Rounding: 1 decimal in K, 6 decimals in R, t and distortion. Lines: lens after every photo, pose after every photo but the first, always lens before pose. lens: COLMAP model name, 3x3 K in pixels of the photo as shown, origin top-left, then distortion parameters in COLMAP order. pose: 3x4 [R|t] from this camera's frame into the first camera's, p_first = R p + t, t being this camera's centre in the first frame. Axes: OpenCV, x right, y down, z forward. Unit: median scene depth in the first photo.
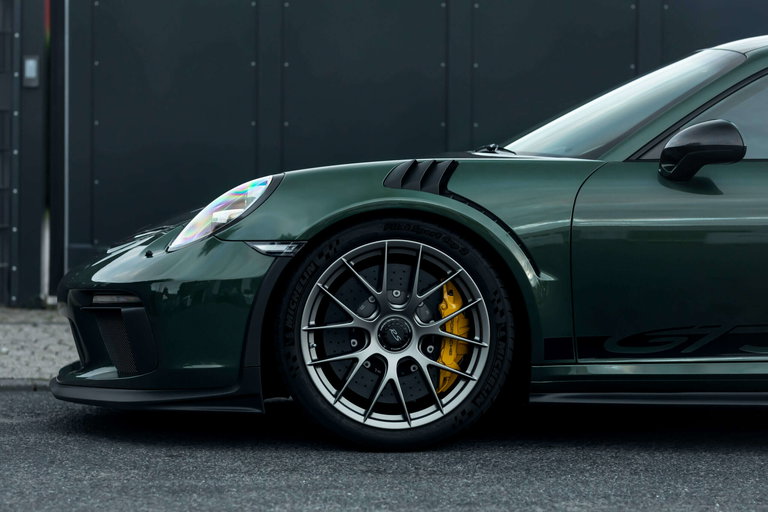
lens RADIAL K [[1889.6, 0, 384.0], [0, 1889.6, 256.0], [0, 0, 1]] dist [-0.054991, -0.164398]
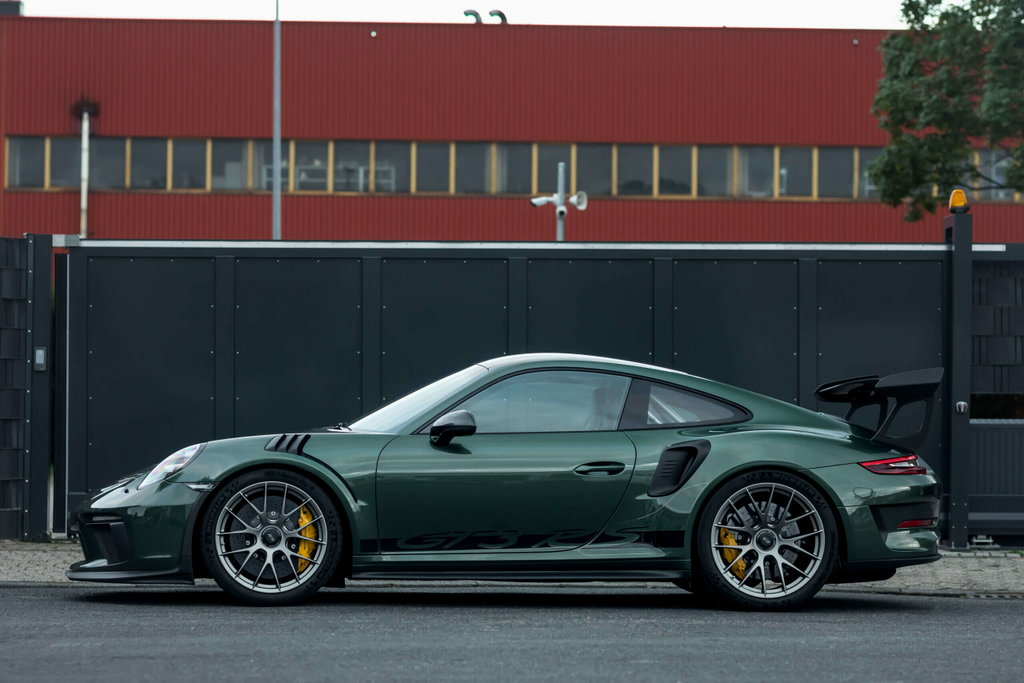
lens RADIAL K [[2519.5, 0, 512.0], [0, 2519.5, 341.5], [0, 0, 1]] dist [-0.054991, -0.164398]
pose [[0.999770, -0.003954, 0.021100, 0.174597], [0.005498, 0.997271, -0.073618, 0.033683], [-0.020752, 0.073717, 0.997063, -1.271160]]
